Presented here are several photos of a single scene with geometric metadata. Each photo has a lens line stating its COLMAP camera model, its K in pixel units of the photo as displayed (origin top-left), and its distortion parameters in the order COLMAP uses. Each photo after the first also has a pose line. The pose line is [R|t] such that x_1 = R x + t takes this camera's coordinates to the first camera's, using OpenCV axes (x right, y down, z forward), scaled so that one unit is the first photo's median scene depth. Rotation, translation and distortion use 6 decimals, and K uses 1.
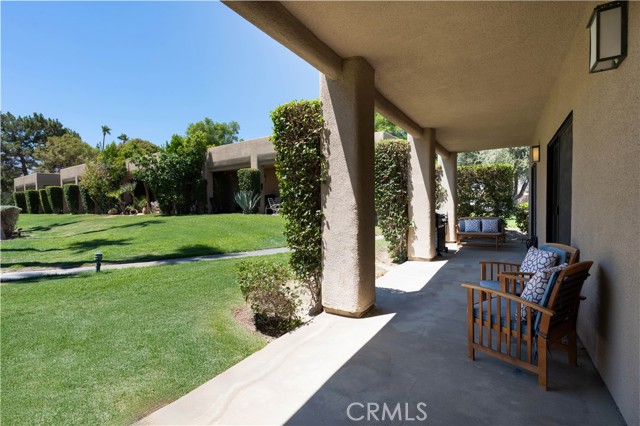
lens RADIAL K [[303.1, 0, 319.8], [0, 303.1, 207.8], [0, 0, 1]] dist [0.020718, -0.025023]
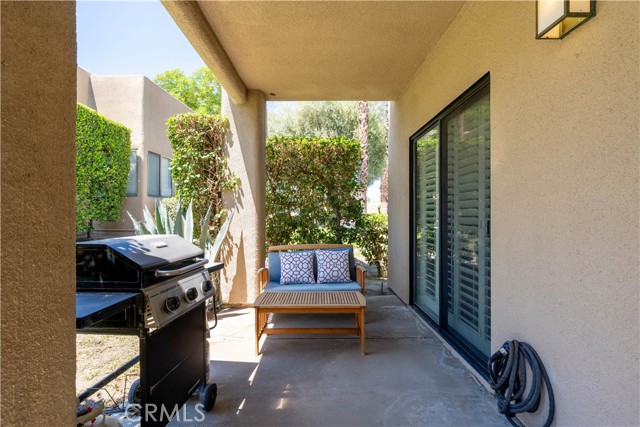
lens RADIAL K [[303.1, 0, 319.8], [0, 303.1, 208.3], [0, 0, 1]] dist [0.020718, -0.025023]
pose [[0.845519, 0.017910, 0.533646, 0.287449], [-0.001943, 0.999534, -0.030466, -0.007629], [-0.533942, 0.024723, 0.845159, 0.592742]]
